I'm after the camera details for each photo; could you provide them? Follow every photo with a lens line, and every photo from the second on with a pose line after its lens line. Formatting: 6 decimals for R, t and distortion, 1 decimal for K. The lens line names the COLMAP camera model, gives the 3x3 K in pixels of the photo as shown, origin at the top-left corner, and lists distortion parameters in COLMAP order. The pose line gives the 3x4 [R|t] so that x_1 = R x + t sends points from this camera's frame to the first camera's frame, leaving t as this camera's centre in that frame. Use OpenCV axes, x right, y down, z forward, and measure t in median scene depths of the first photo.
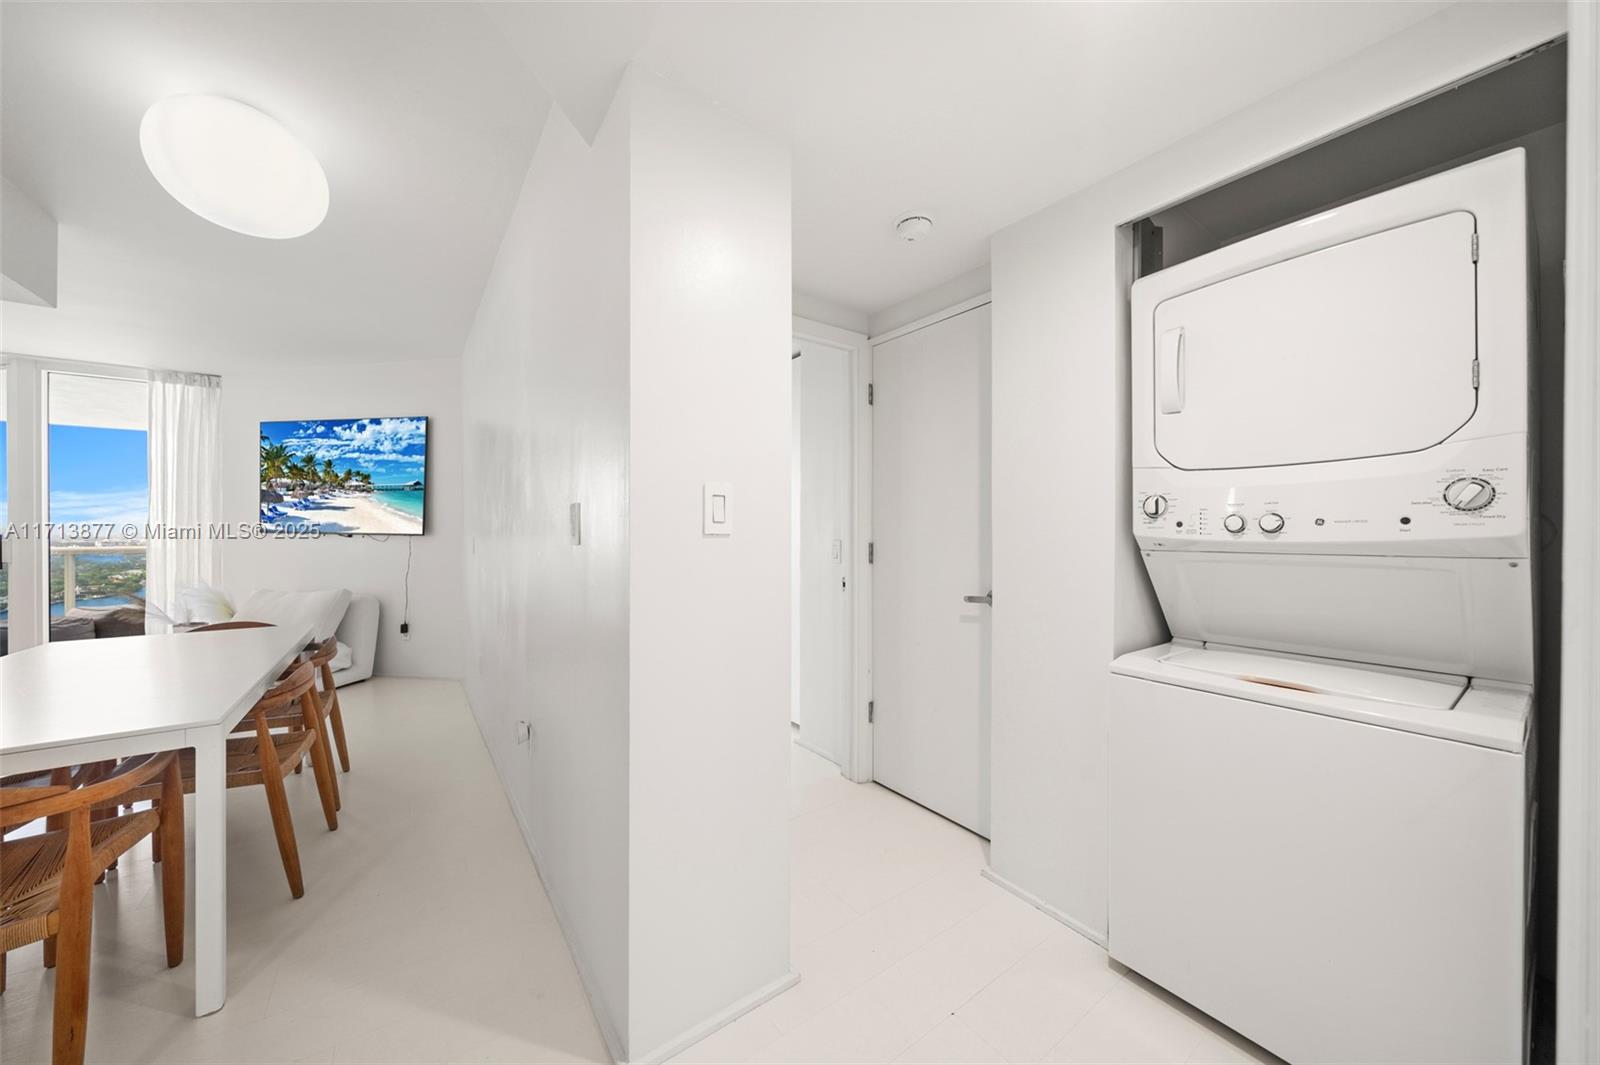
lens RADIAL K [[560.3, 0, 800.0], [0, 560.3, 532.5], [0, 0, 1]] dist [-0.002282, -0.000012]
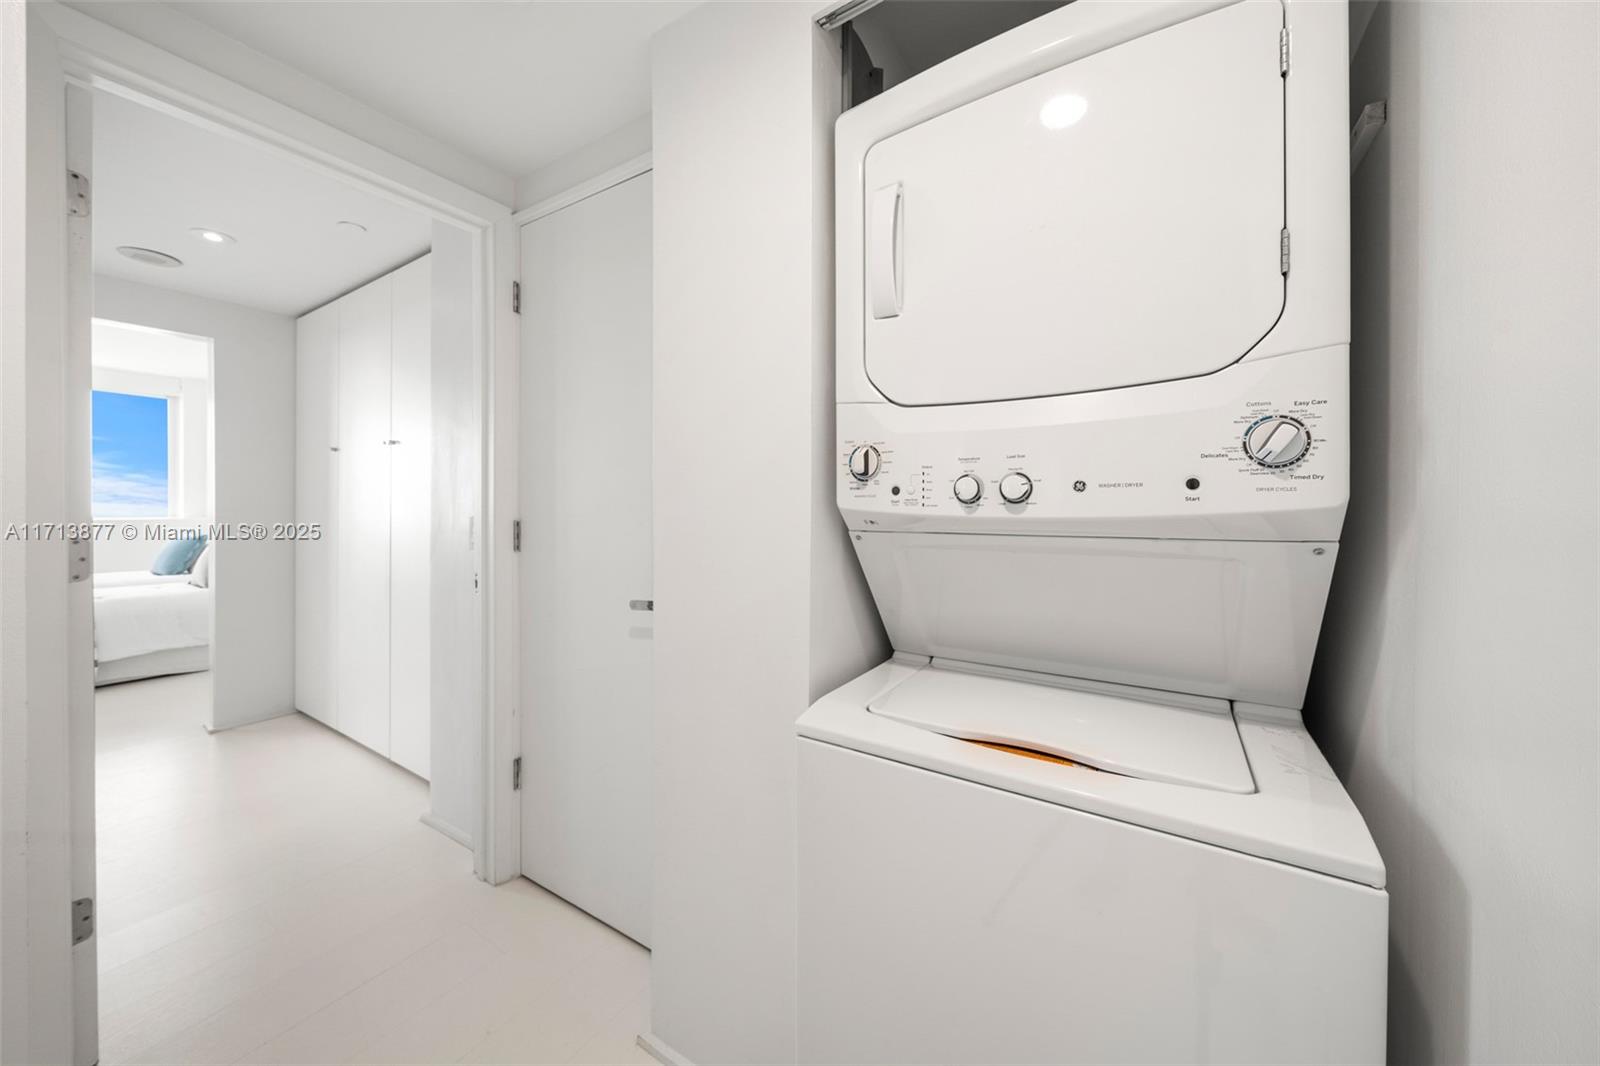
lens RADIAL K [[564.7, 0, 801.0], [0, 564.7, 508.4], [0, 0, 1]] dist [0.000151, -0.000015]
pose [[0.928651, -0.000776, 0.370953, 0.336306], [-0.000370, 0.999995, 0.003018, 0.003590], [-0.370953, -0.002940, 0.928647, 0.439557]]
